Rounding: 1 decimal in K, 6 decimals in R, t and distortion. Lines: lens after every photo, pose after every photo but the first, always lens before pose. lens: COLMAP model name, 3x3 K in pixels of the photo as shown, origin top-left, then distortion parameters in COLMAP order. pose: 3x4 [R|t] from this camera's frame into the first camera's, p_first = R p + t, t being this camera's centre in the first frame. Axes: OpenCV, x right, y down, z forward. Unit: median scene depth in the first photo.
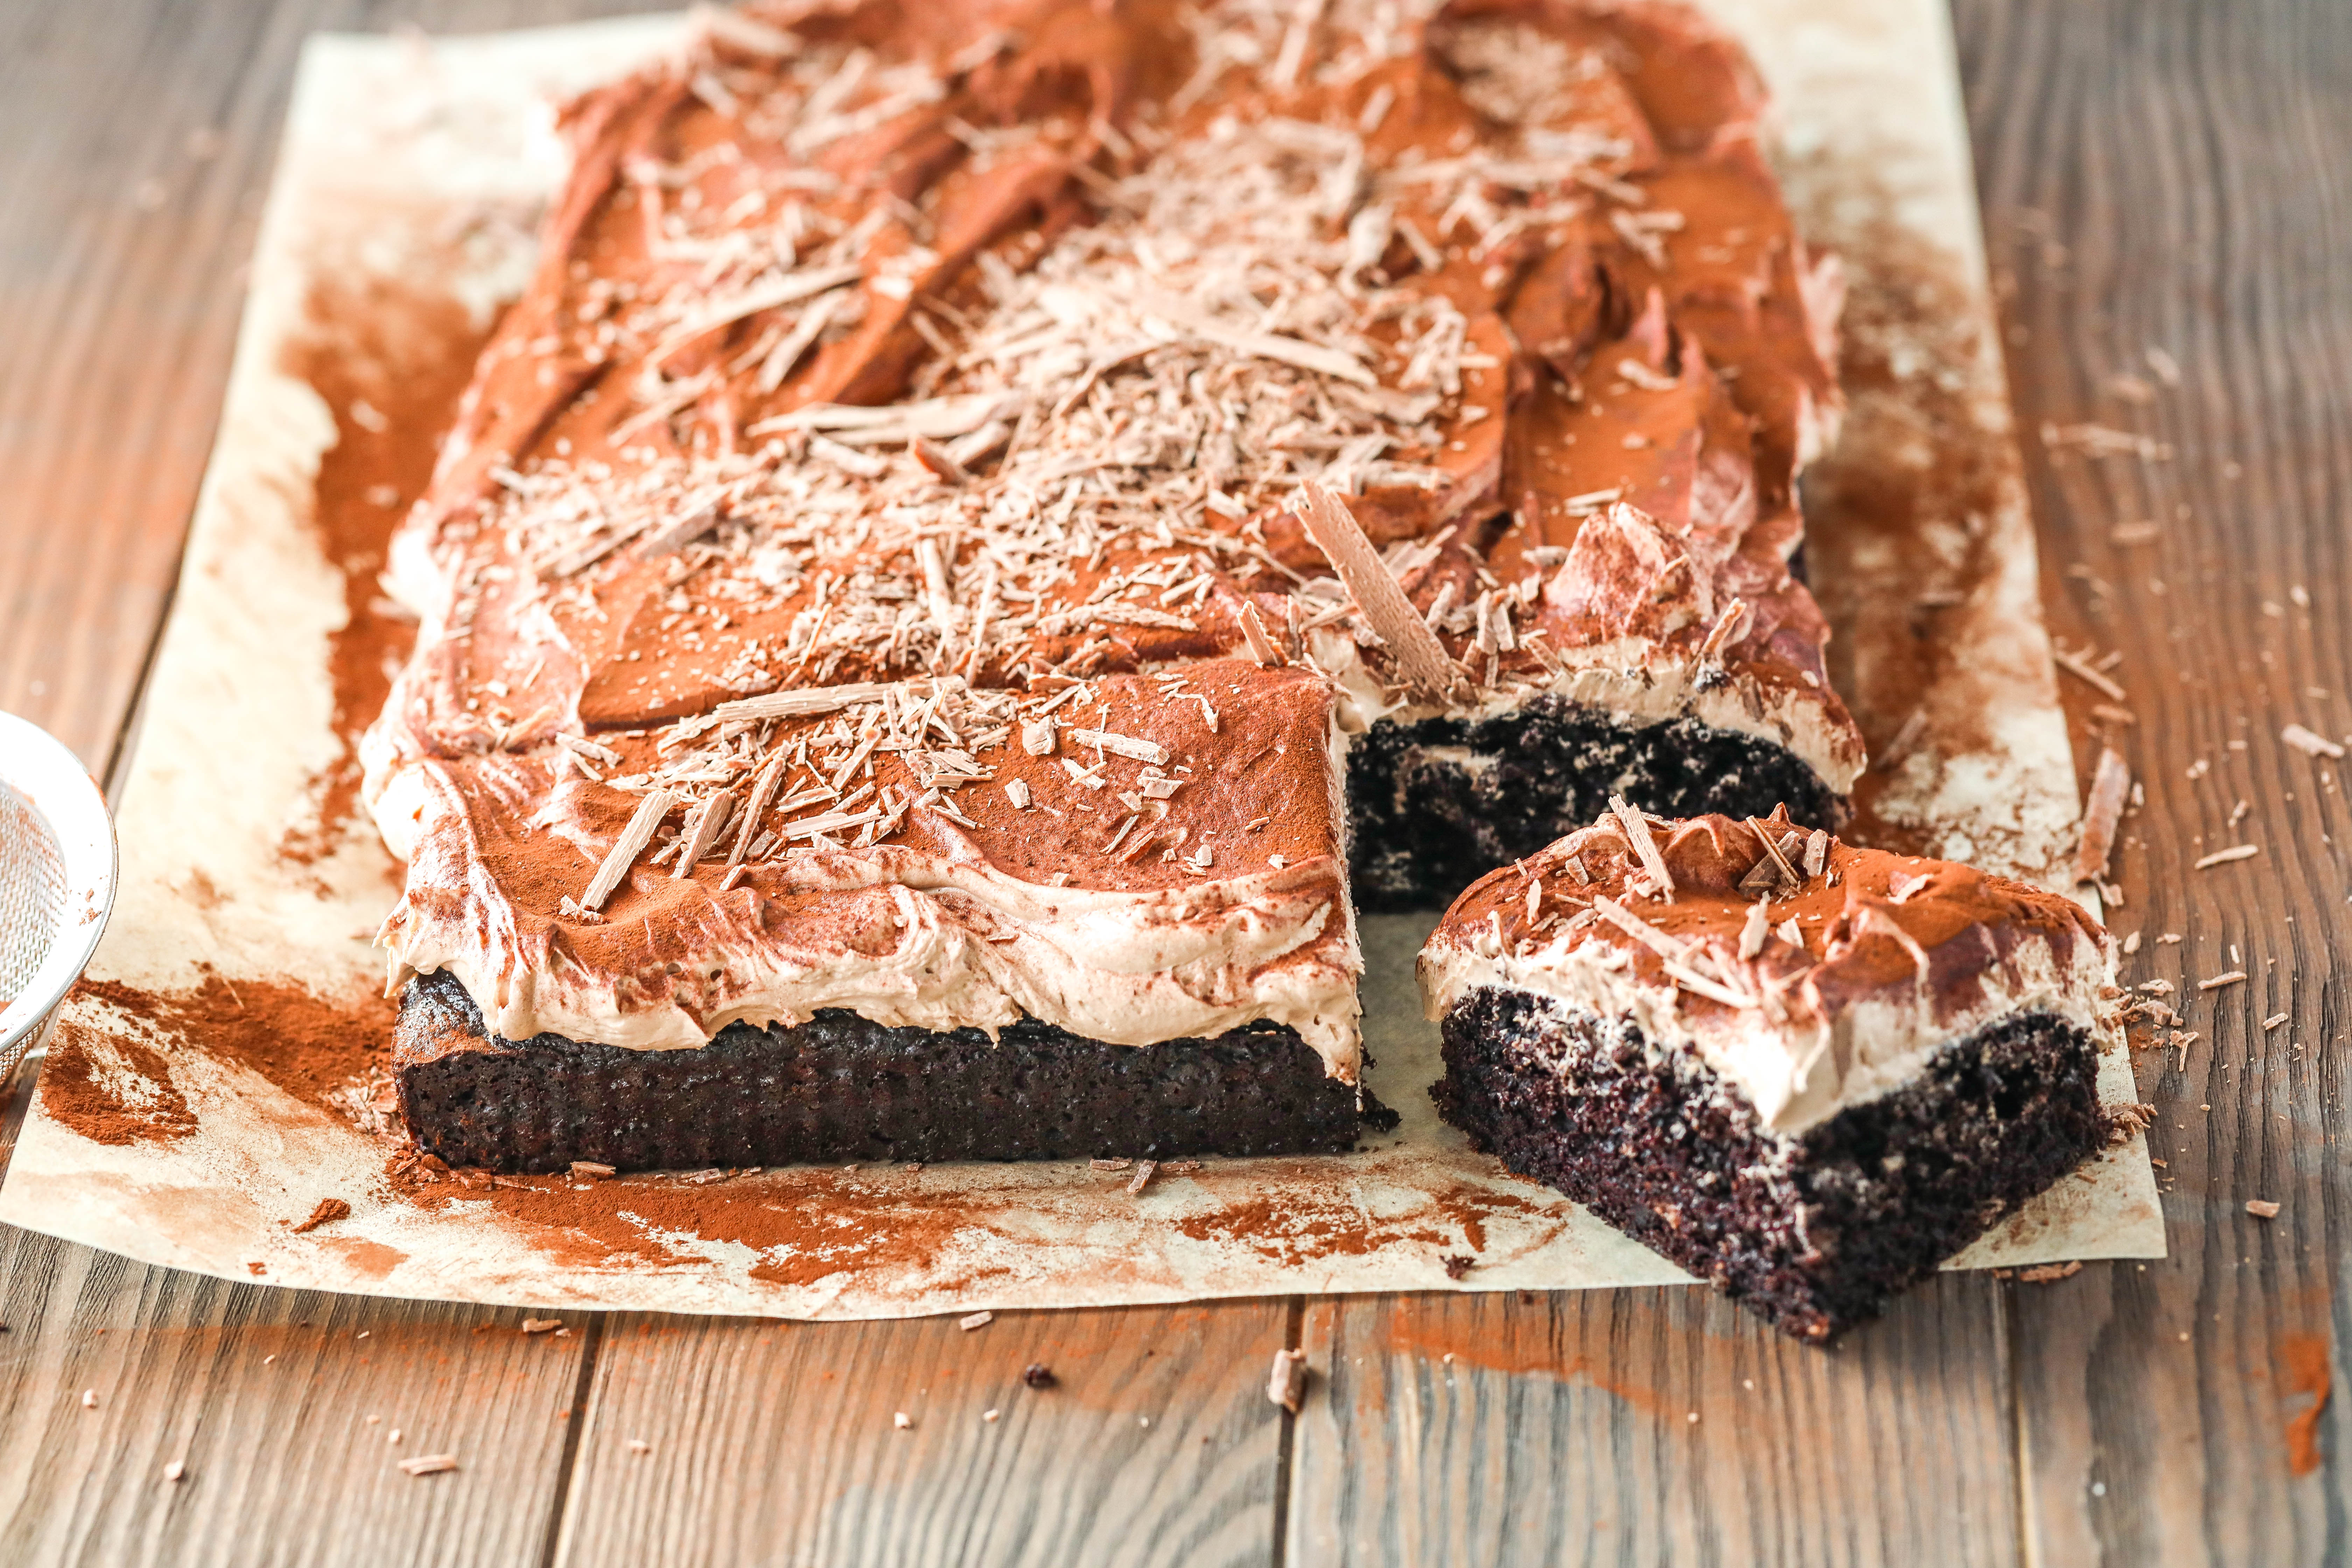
lens RADIAL K [[6988.4, 0, 1176.0], [0, 6988.4, 784.0], [0, 0, 1]] dist [0.004056, 1.228926]
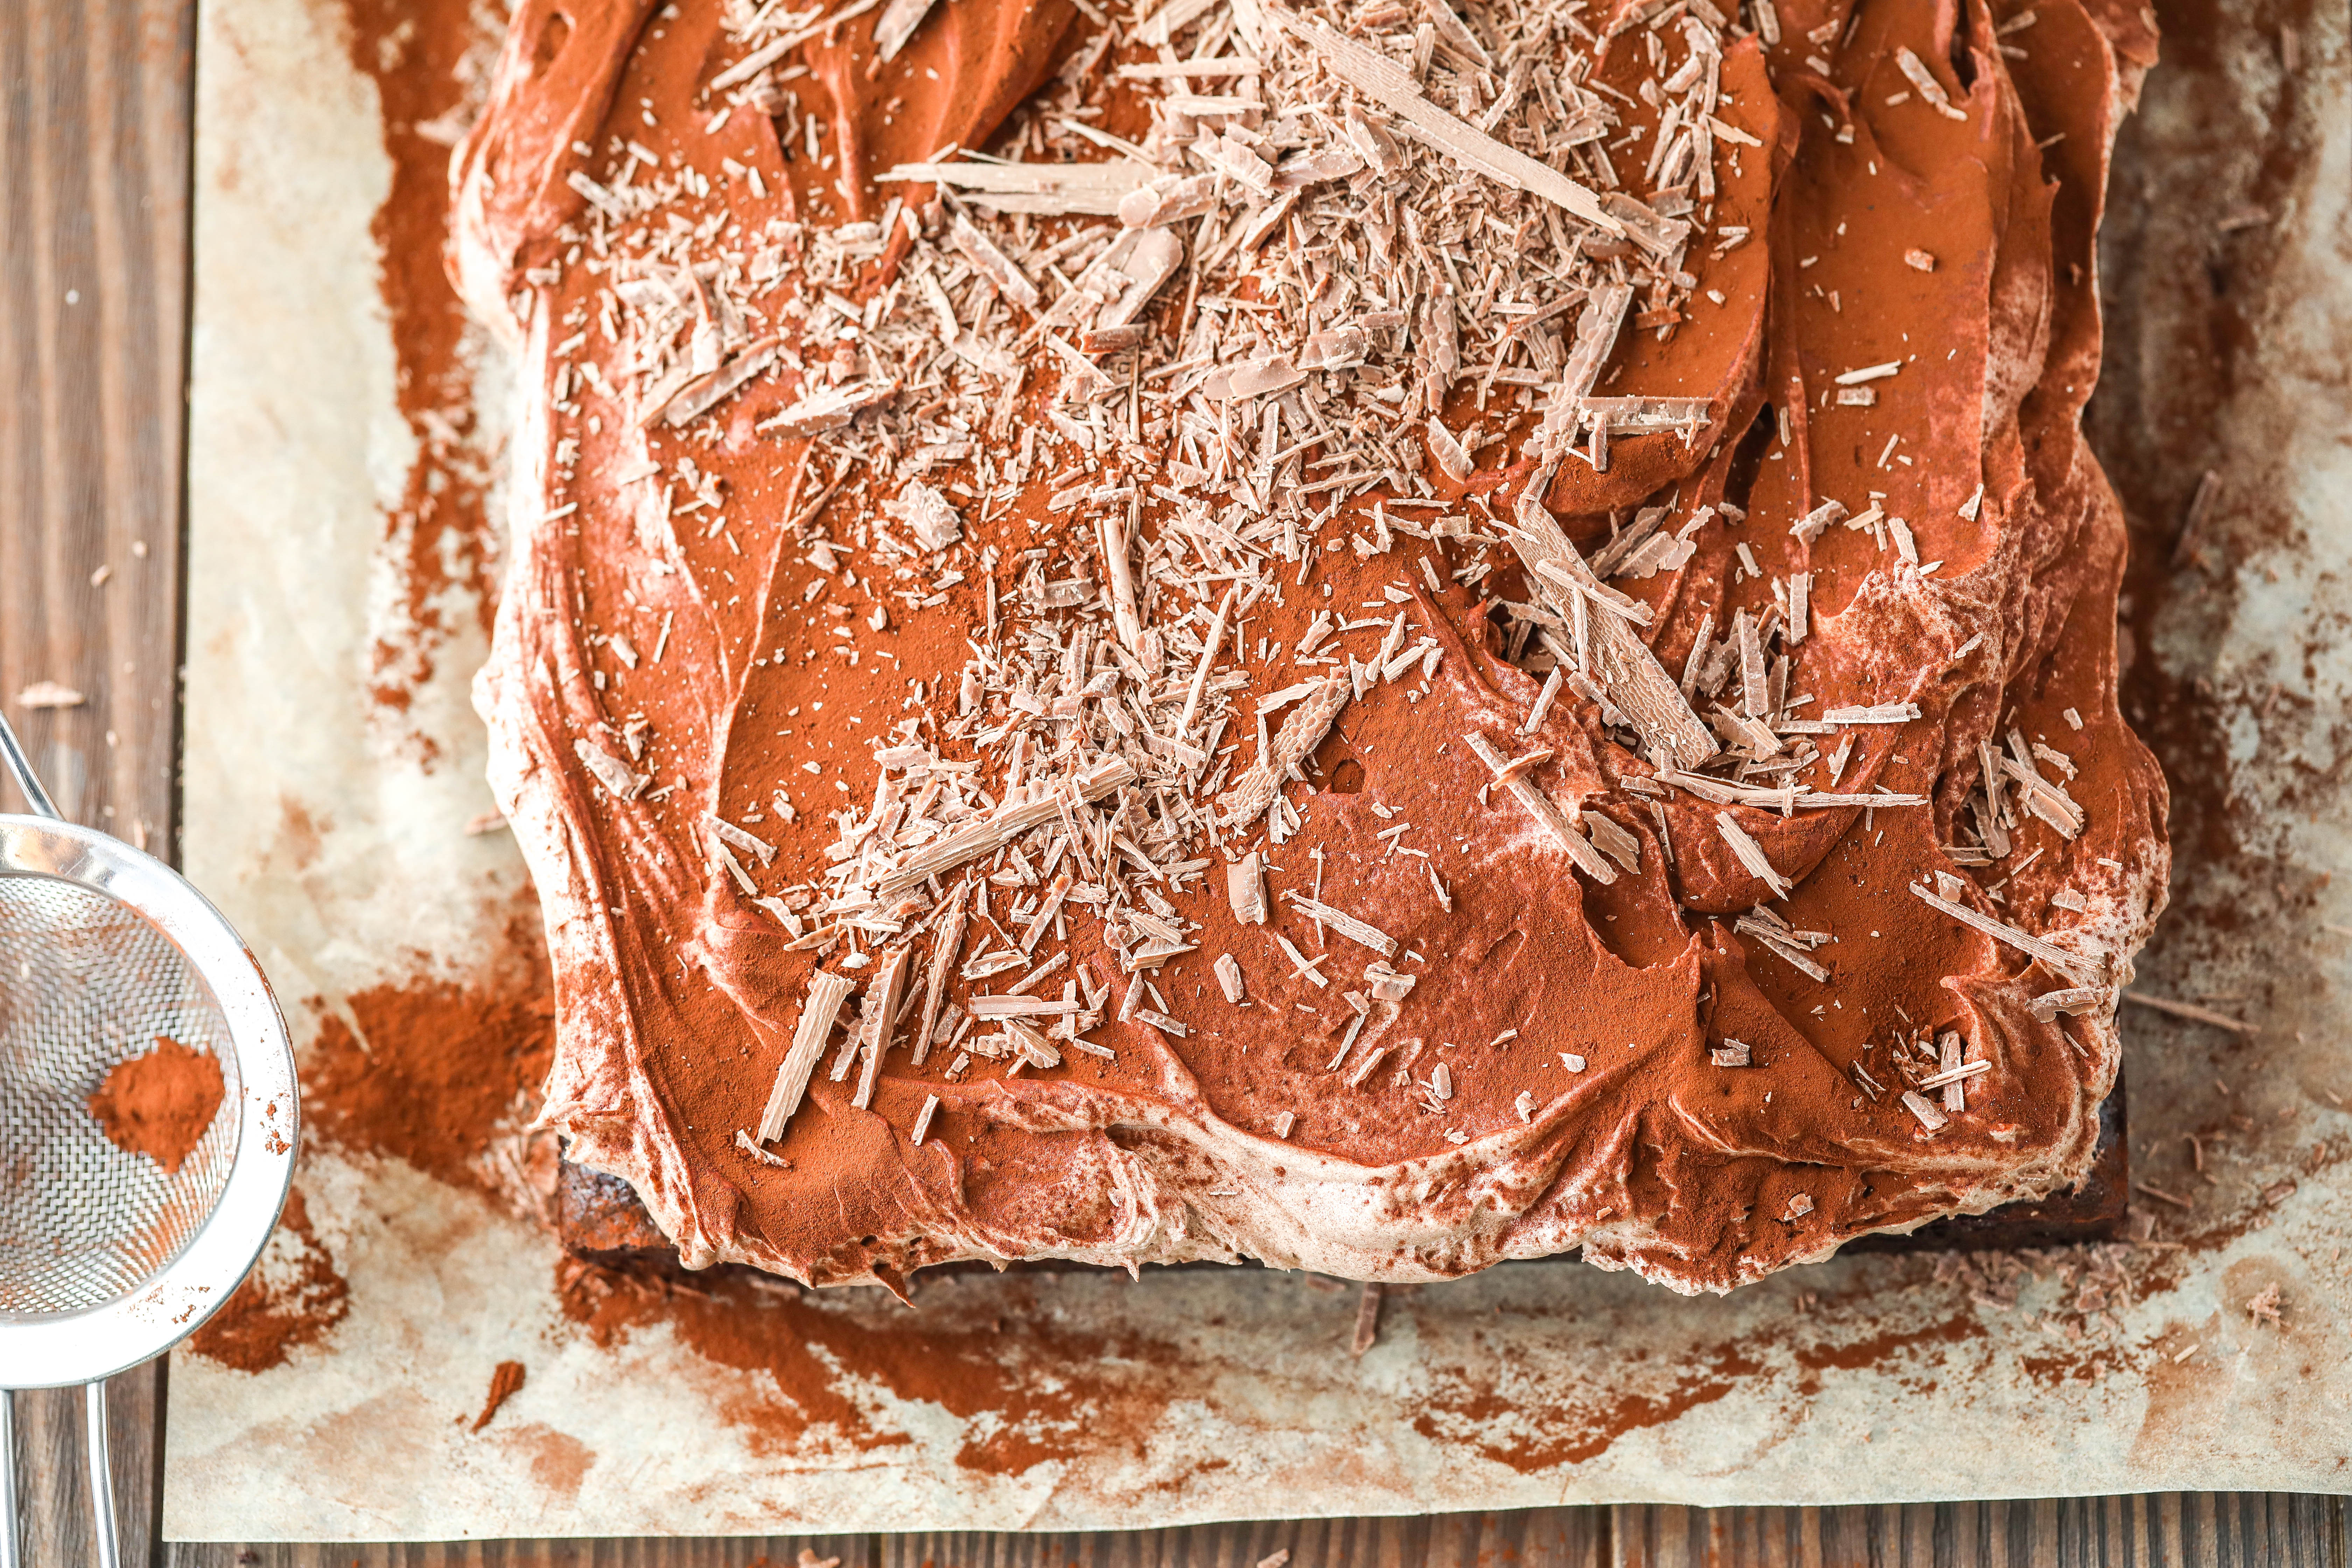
lens RADIAL K [[6988.4, 0, 1176.0], [0, 6988.4, 784.0], [0, 0, 1]] dist [0.004056, 1.228926]
pose [[0.999160, -0.020197, 0.035660, -0.063102], [-0.009265, 0.736282, 0.676611, -0.642015], [-0.039922, -0.676373, 0.735476, 0.360962]]
